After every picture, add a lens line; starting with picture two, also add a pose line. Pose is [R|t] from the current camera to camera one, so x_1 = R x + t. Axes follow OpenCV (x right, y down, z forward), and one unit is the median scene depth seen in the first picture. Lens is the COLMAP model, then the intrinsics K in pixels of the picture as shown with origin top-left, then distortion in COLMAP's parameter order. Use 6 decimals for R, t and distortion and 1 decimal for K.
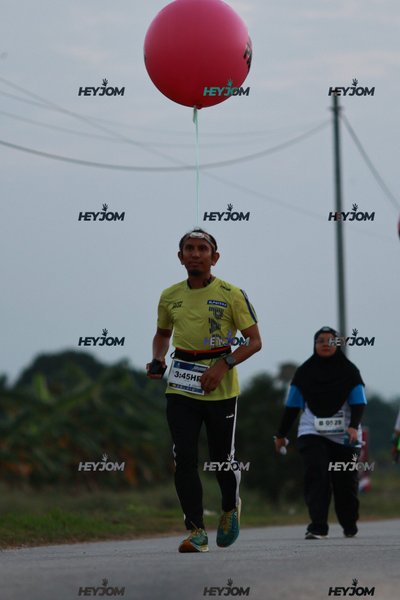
lens RADIAL K [[240.4, 0, 201.0], [0, 240.4, 299.3], [0, 0, 1]] dist [-0.001382, 0.000281]
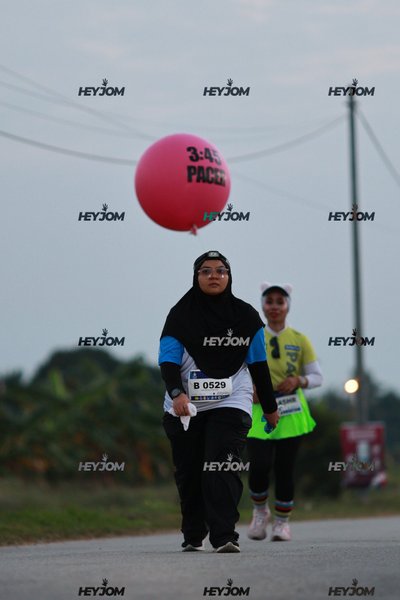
lens RADIAL K [[240.4, 0, 199.3], [0, 240.4, 299.8], [0, 0, 1]] dist [-0.001382, 0.000281]
pose [[1.000000, -0.000428, 0.000329, -0.073326], [0.000428, 1.000000, -0.000058, 0.020307], [-0.000329, 0.000058, 1.000000, 0.000934]]
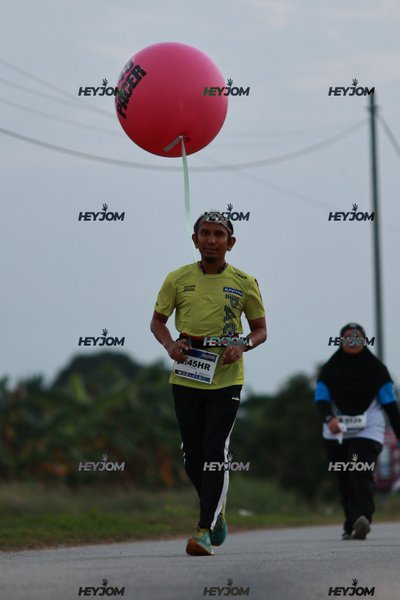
lens RADIAL K [[240.4, 0, 197.0], [0, 240.4, 299.3], [0, 0, 1]] dist [-0.001382, 0.000281]
pose [[1.000000, -0.000156, -0.000280, -0.168976], [0.000156, 1.000000, 0.000019, -0.000226], [0.000280, -0.000019, 1.000000, 0.000931]]
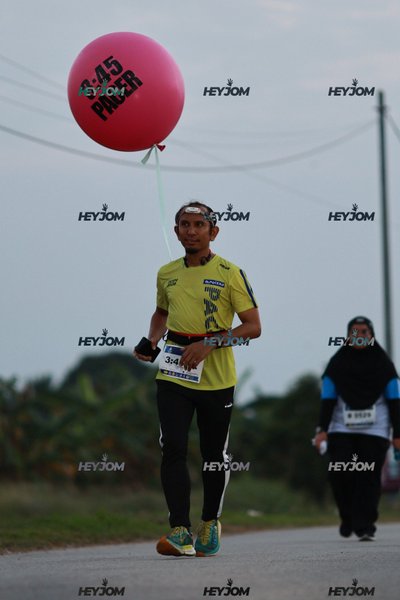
lens RADIAL K [[240.4, 0, 196.2], [0, 240.4, 299.3], [0, 0, 1]] dist [-0.001382, 0.000281]
pose [[1.000000, -0.000259, 0.000078, -0.208837], [0.000259, 1.000000, 0.000104, -0.001347], [-0.000078, -0.000104, 1.000000, 0.001925]]
